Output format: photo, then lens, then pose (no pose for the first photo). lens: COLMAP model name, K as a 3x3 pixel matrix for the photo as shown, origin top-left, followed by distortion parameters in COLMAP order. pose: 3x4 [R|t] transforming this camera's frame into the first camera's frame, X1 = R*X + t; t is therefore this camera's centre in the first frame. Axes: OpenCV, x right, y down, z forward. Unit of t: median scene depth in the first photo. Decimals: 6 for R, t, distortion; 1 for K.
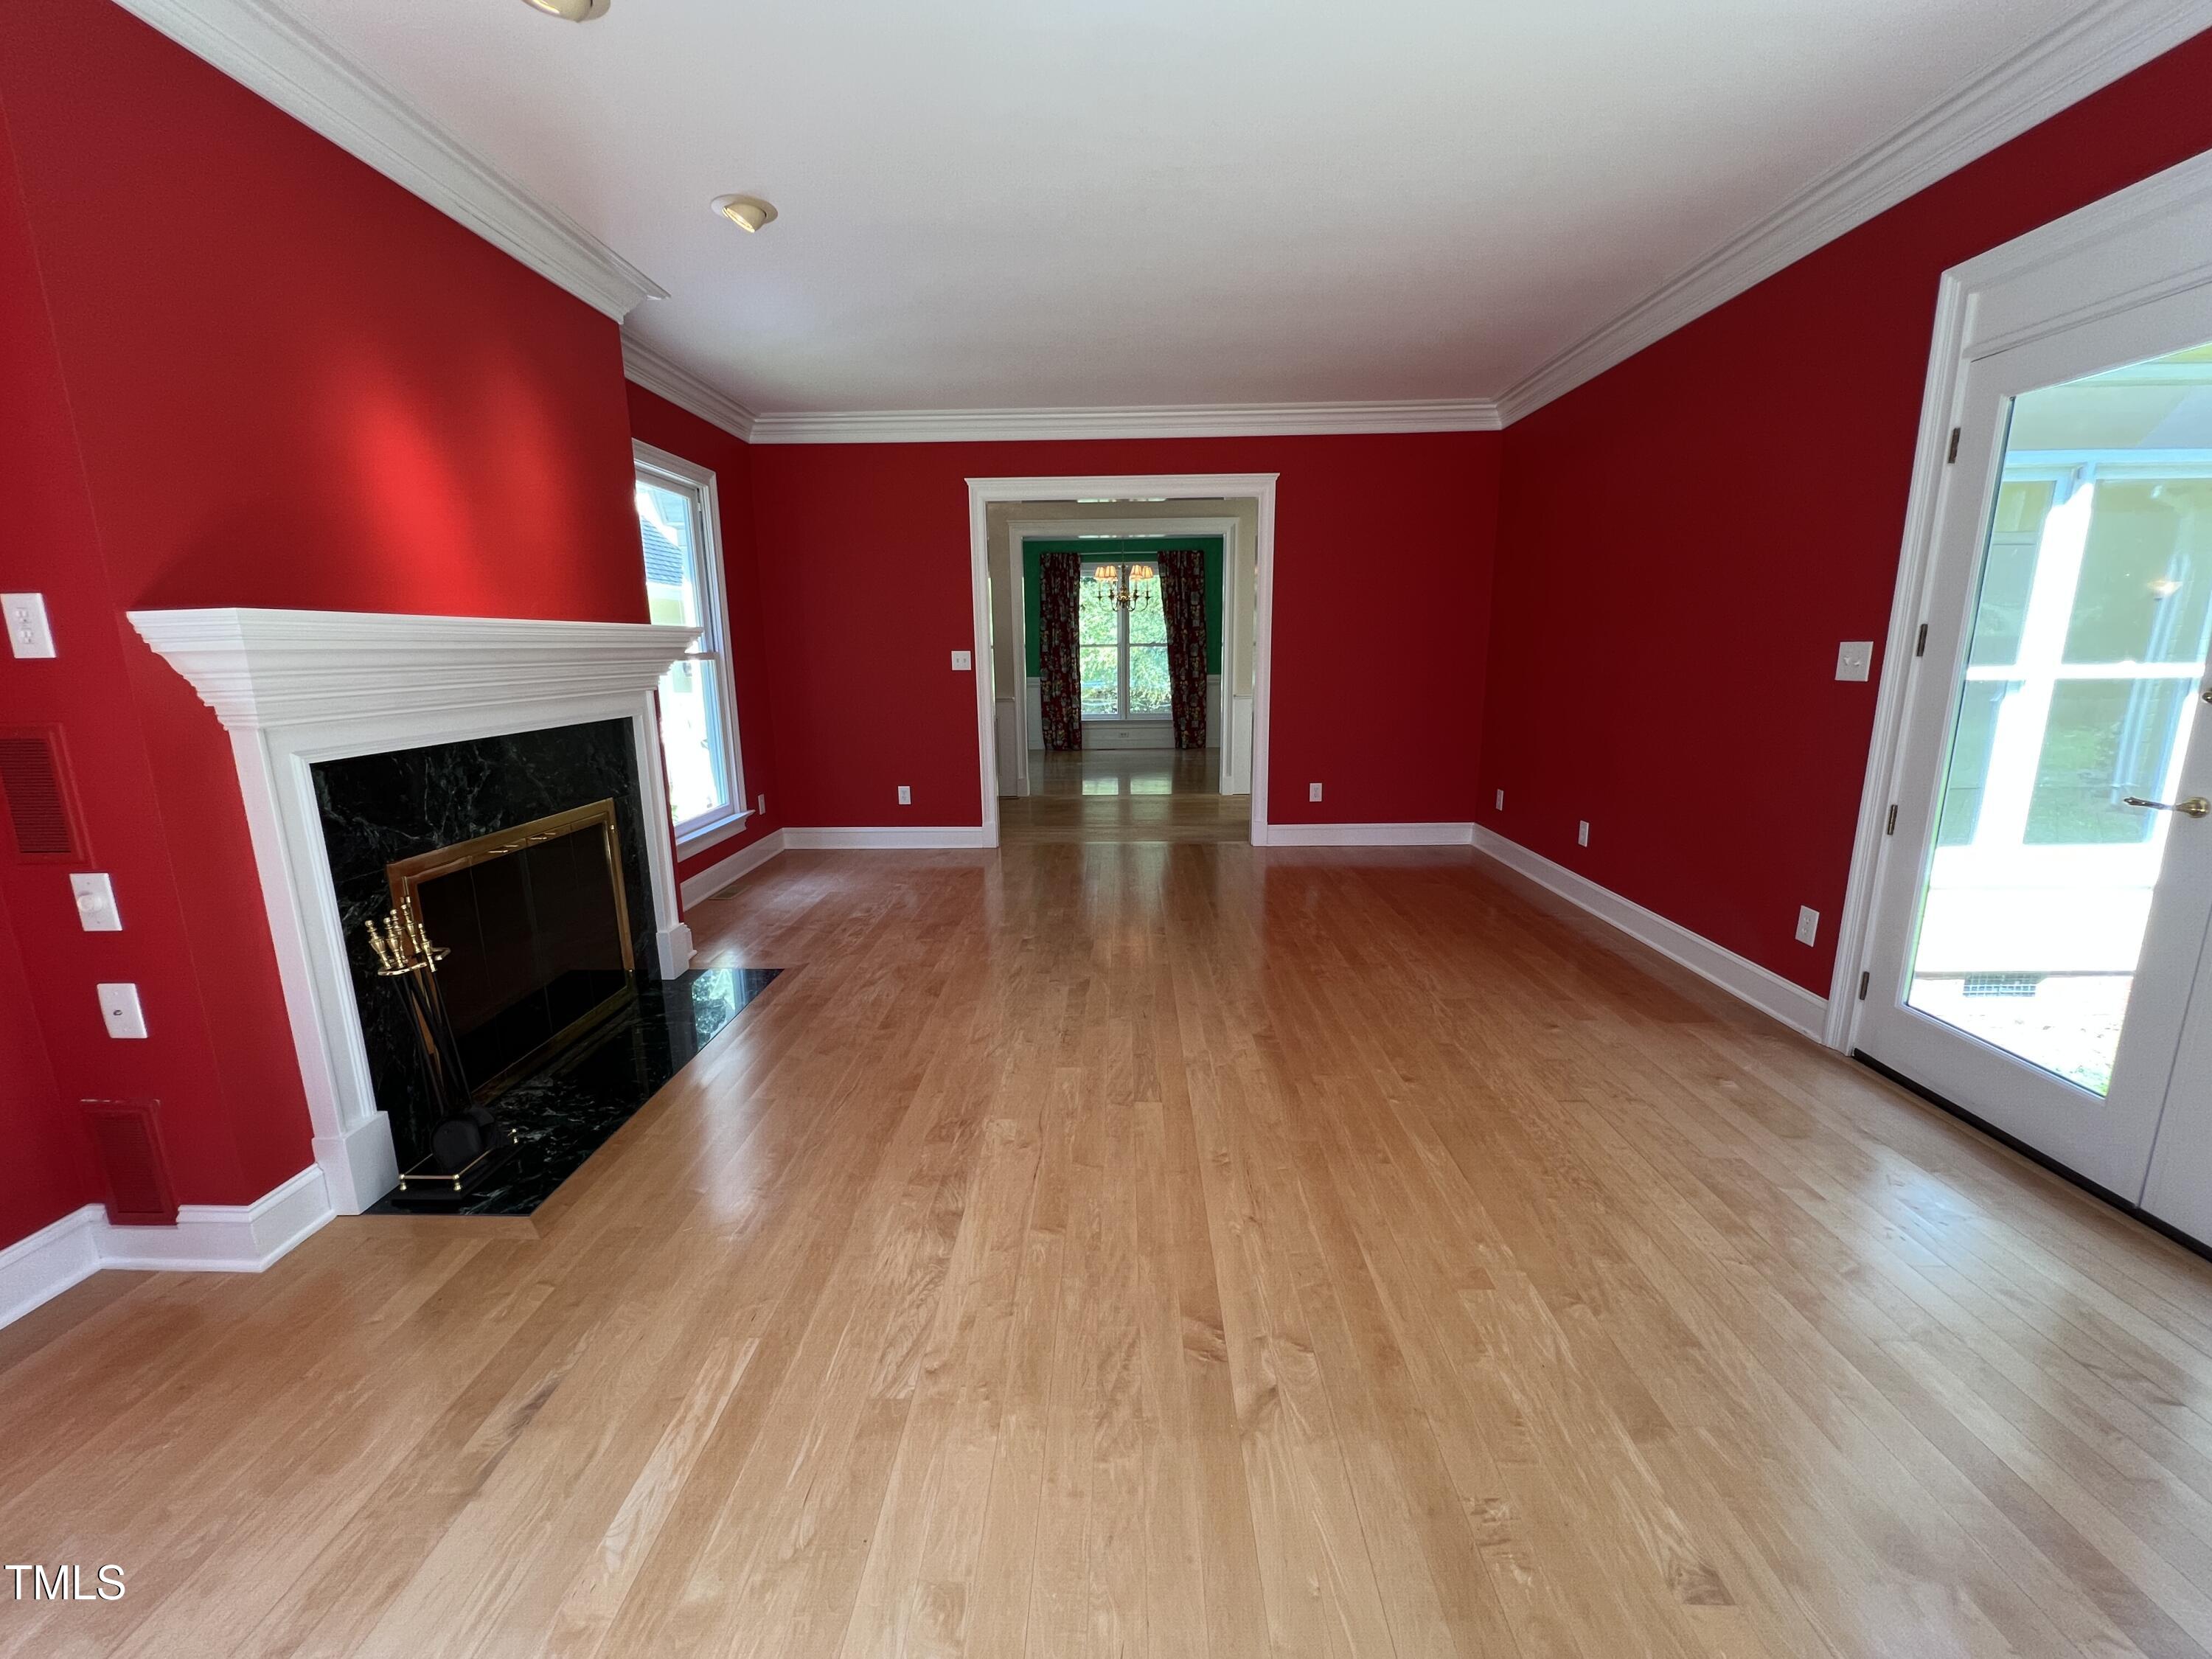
lens RADIAL K [[893.6, 0, 1093.6], [0, 893.6, 833.9], [0, 0, 1]] dist [0.000065, -0.000304]
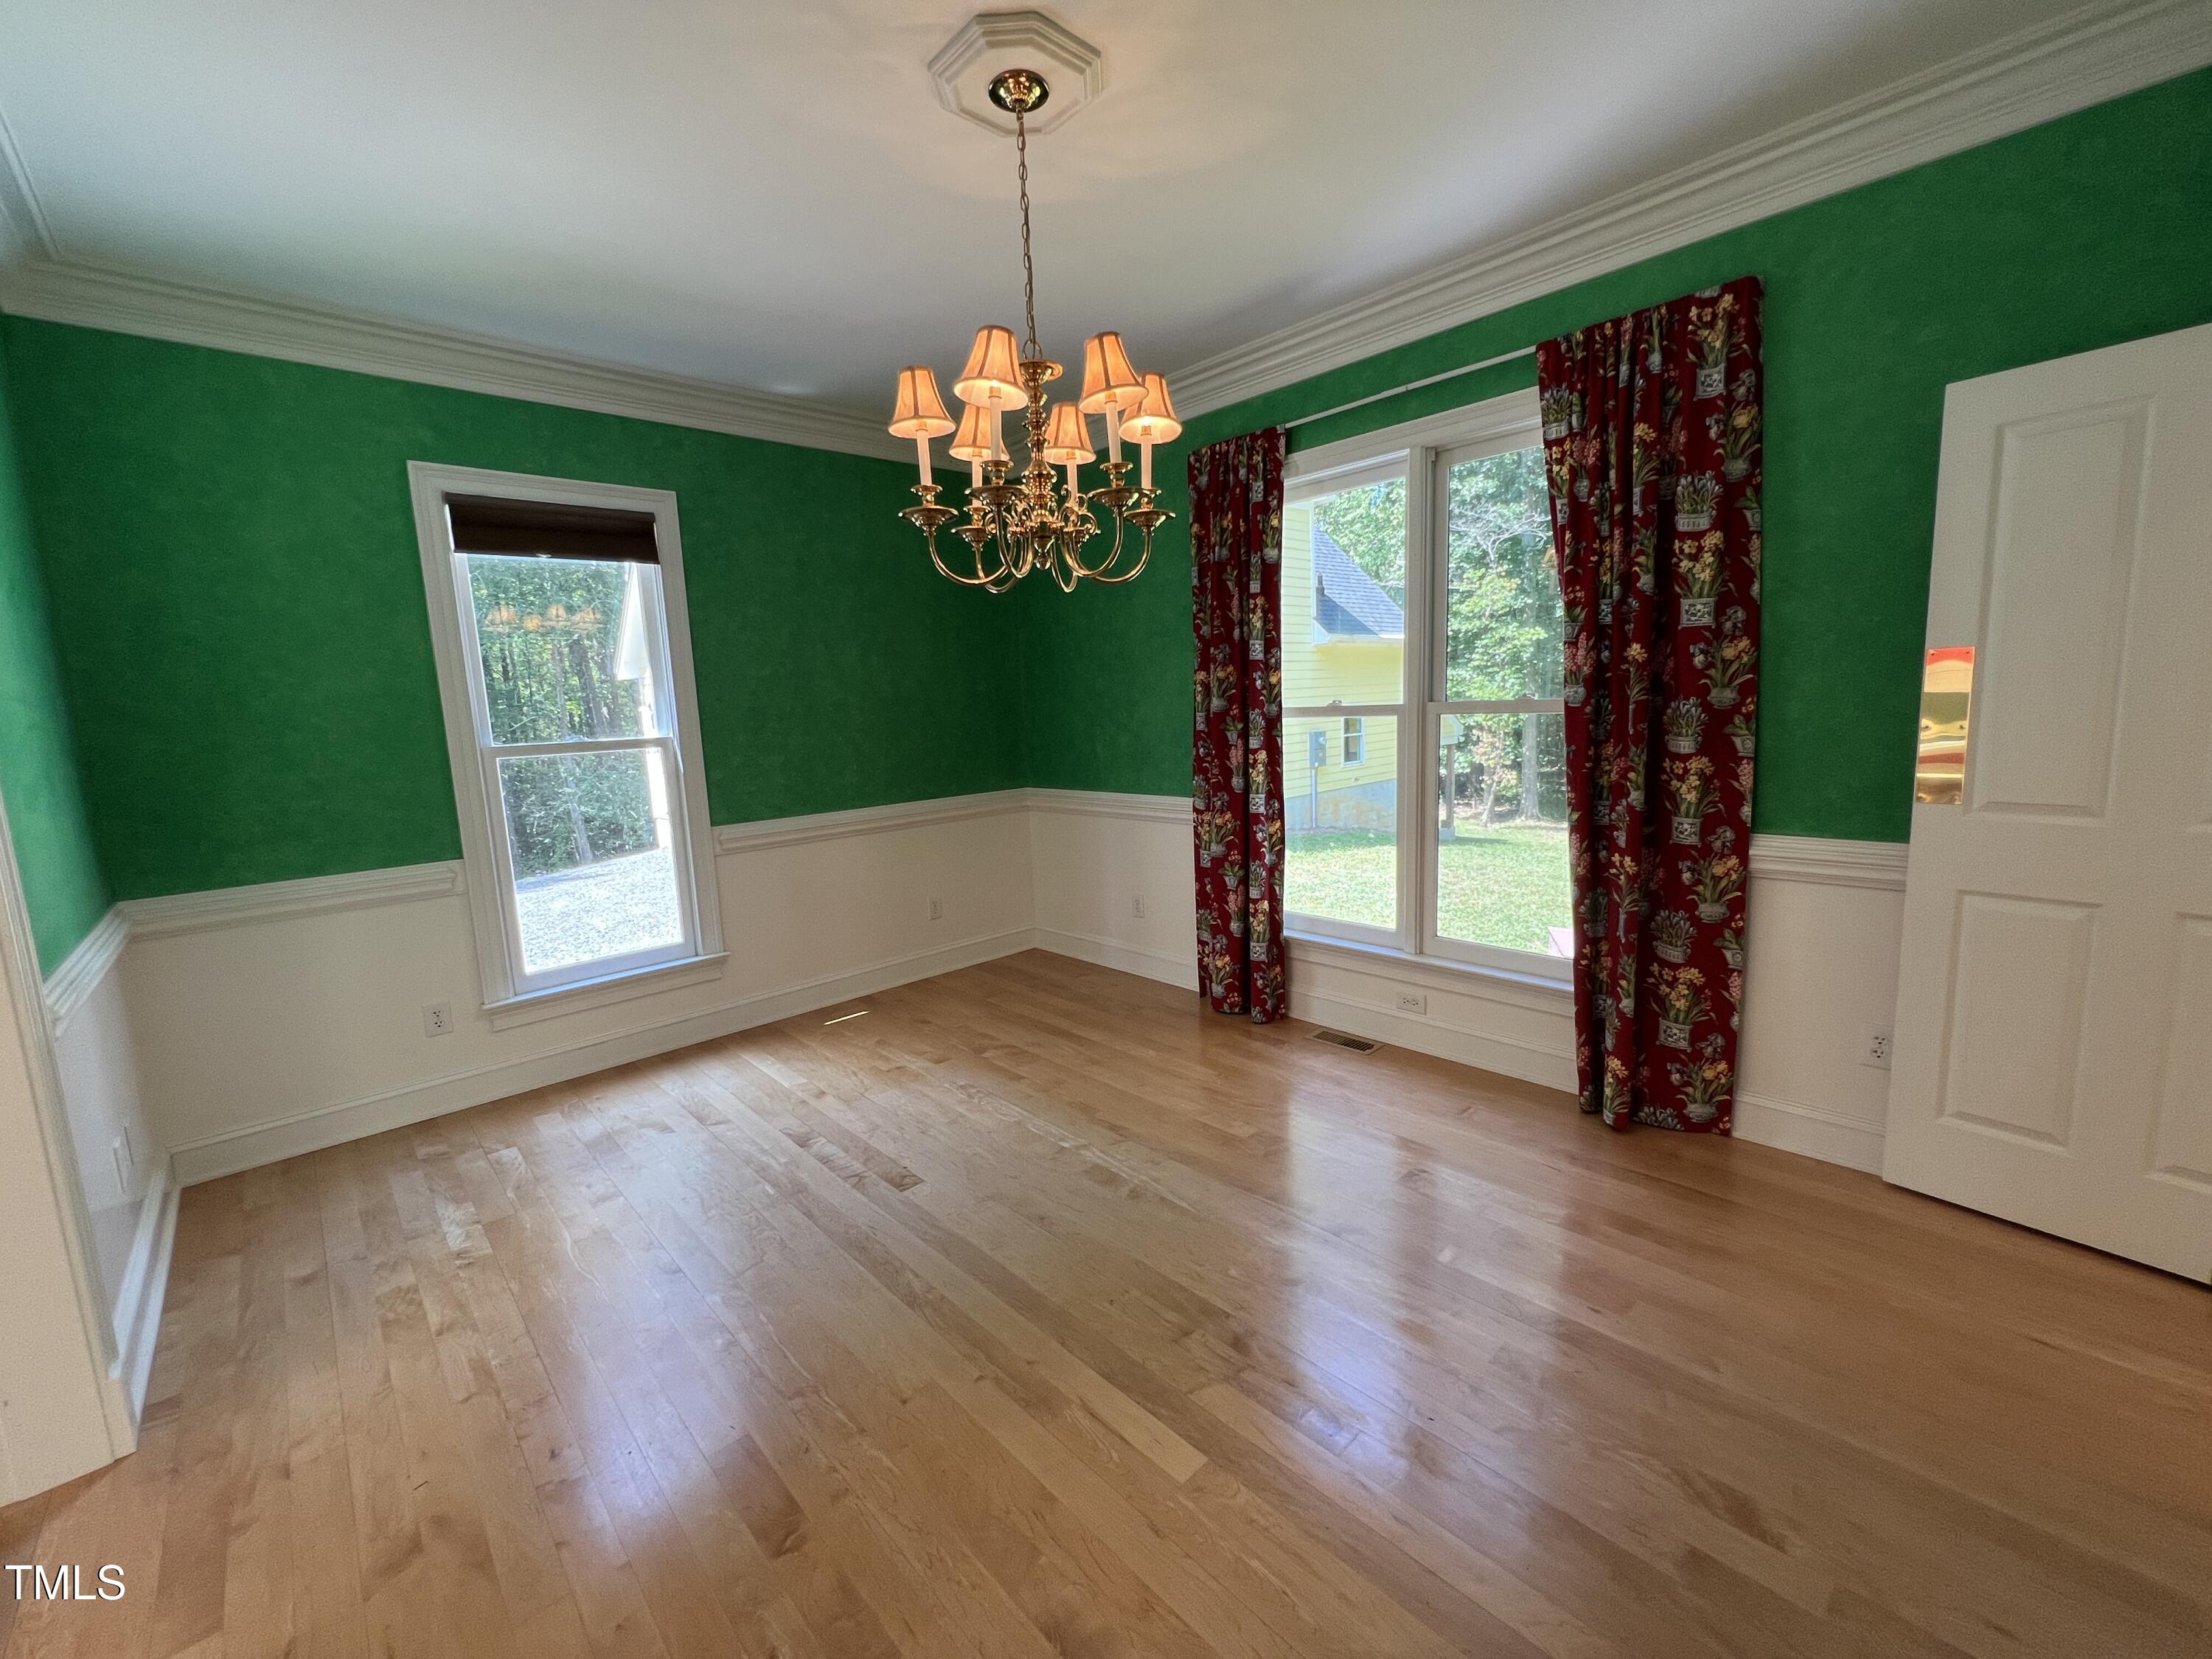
lens RADIAL K [[893.6, 0, 1099.5], [0, 893.6, 826.6], [0, 0, 1]] dist [0.000065, -0.000304]
pose [[0.698697, 0.083243, -0.710558, 0.175385], [-0.115758, 0.993274, 0.002539, -0.164790], [0.705990, 0.080479, 0.703634, 0.737946]]
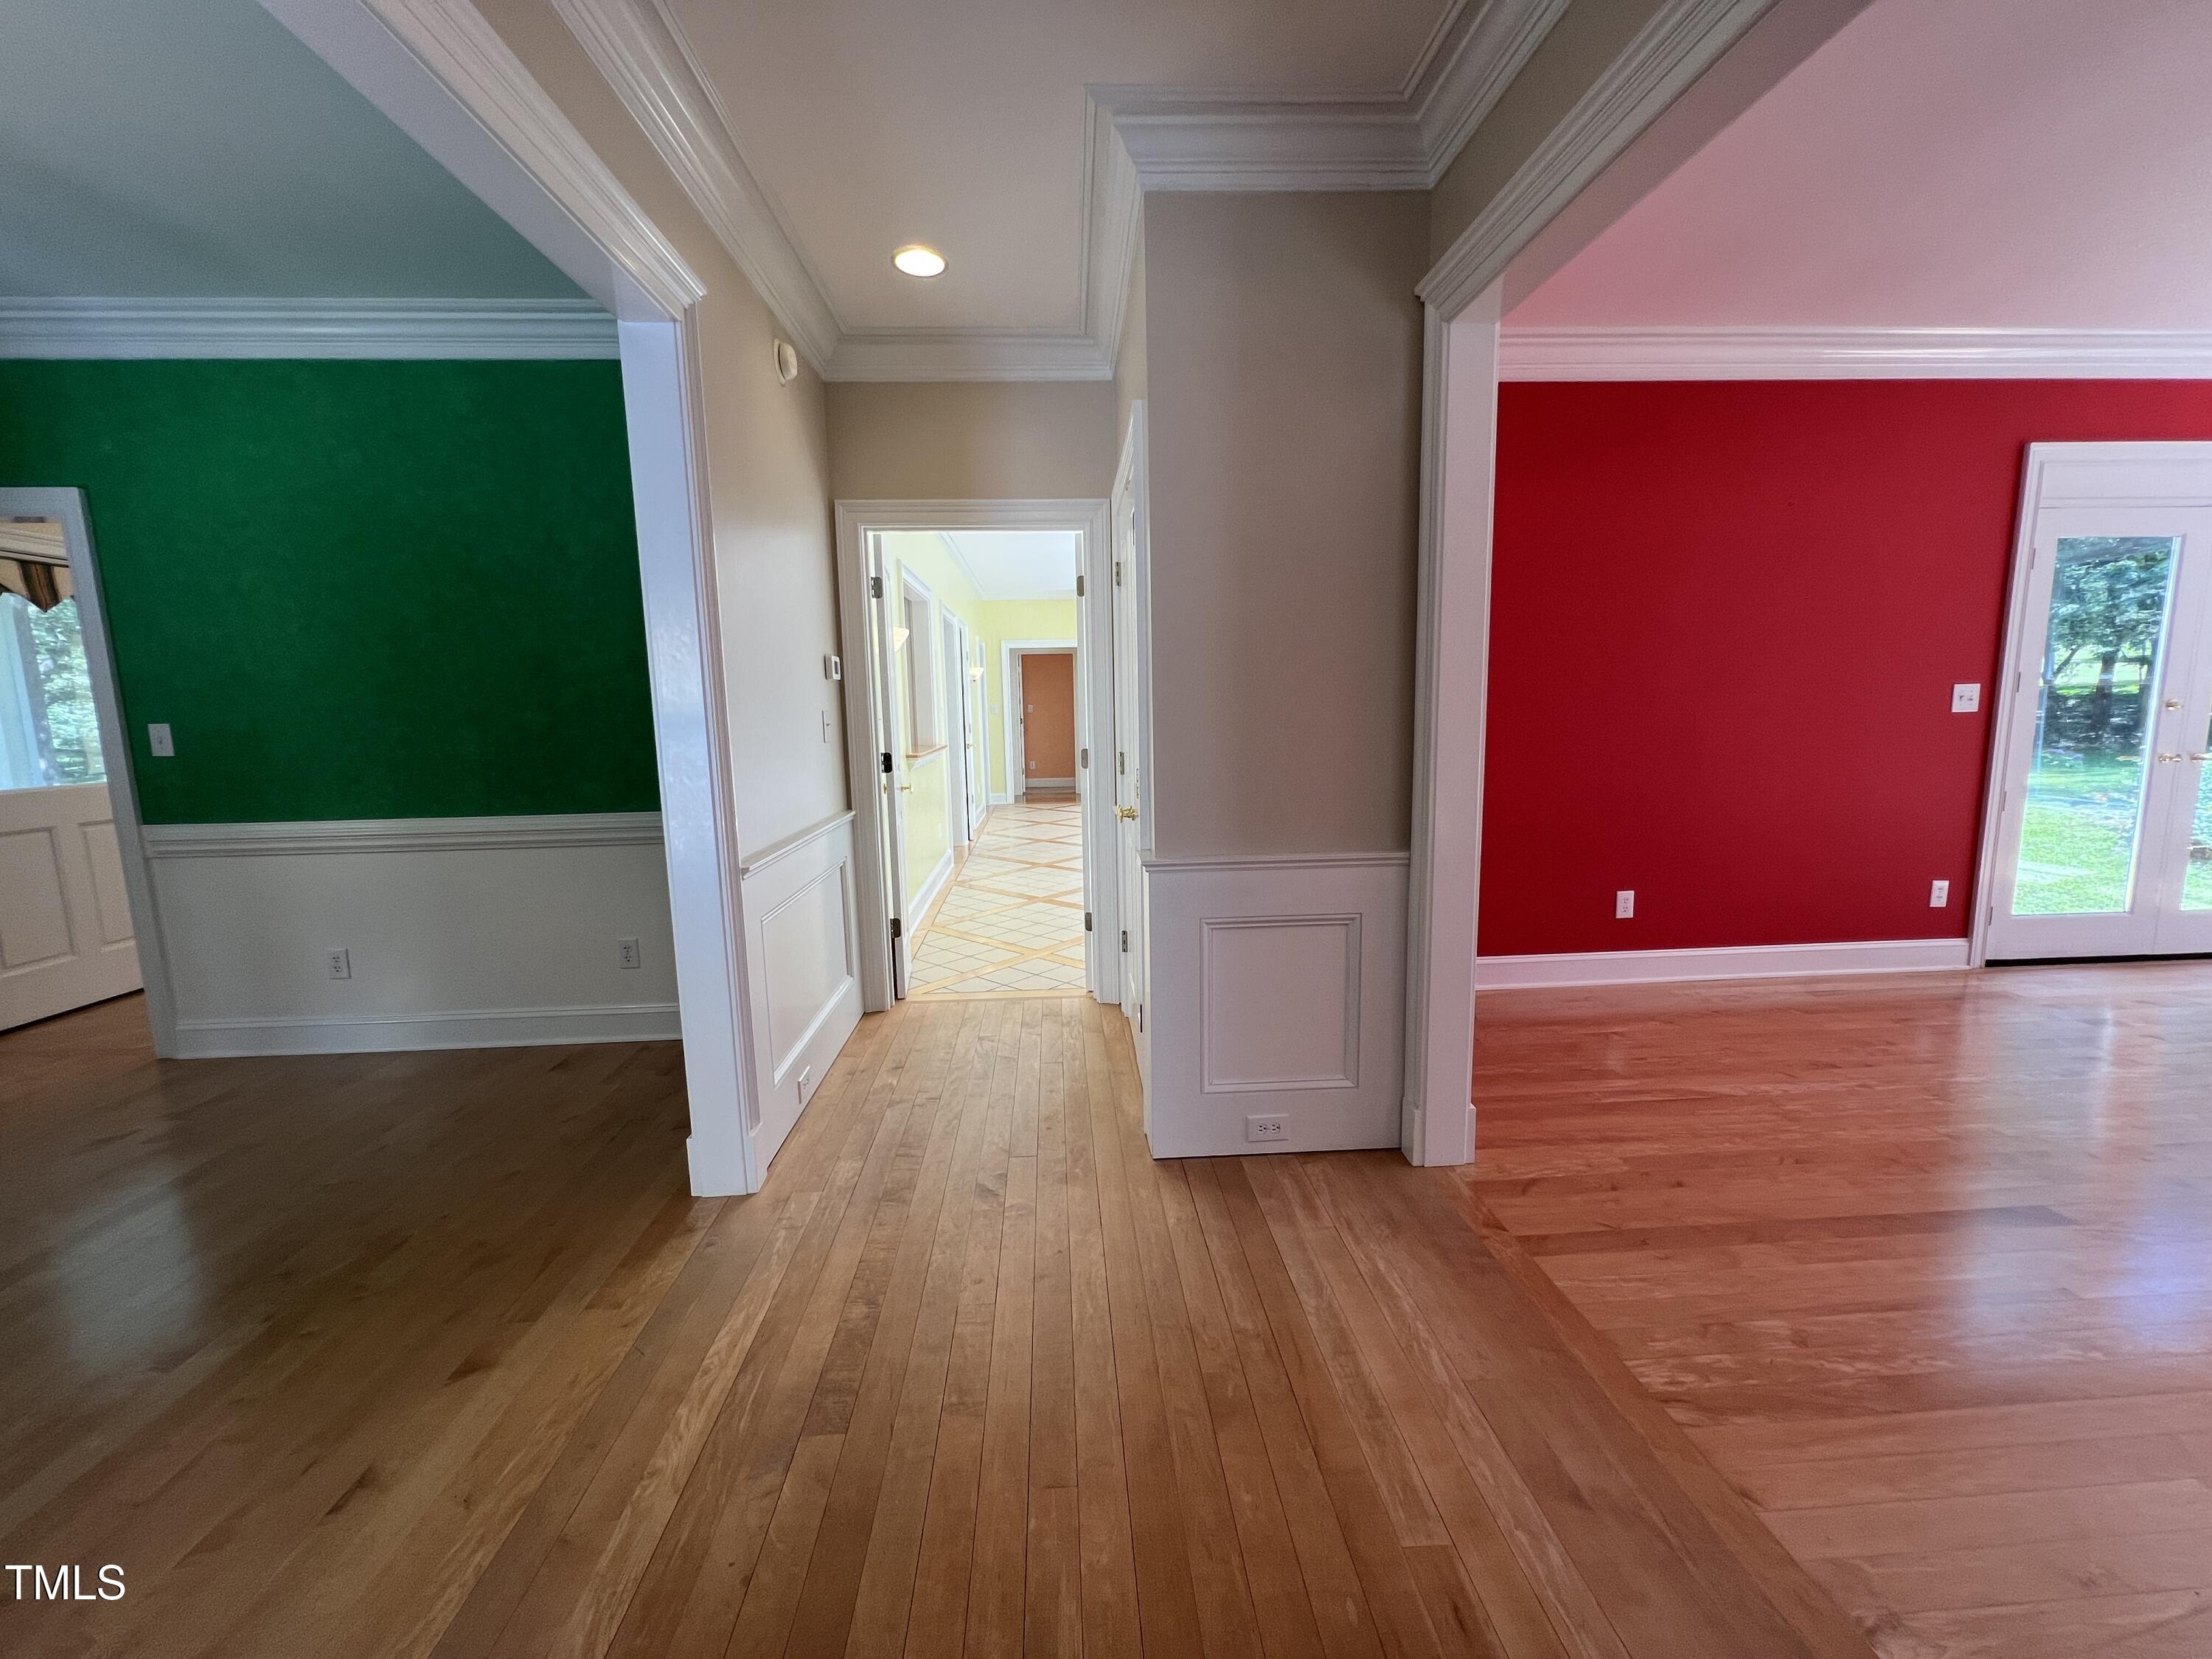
lens RADIAL K [[882.8, 0, 1105.3], [0, 882.8, 832.0], [0, 0, 1]] dist [-0.004071, 0.000249]
pose [[-0.081715, -0.120692, 0.989321, -0.109194], [0.229326, 0.963729, 0.136512, -0.125429], [-0.969914, 0.238032, -0.051074, 0.624259]]
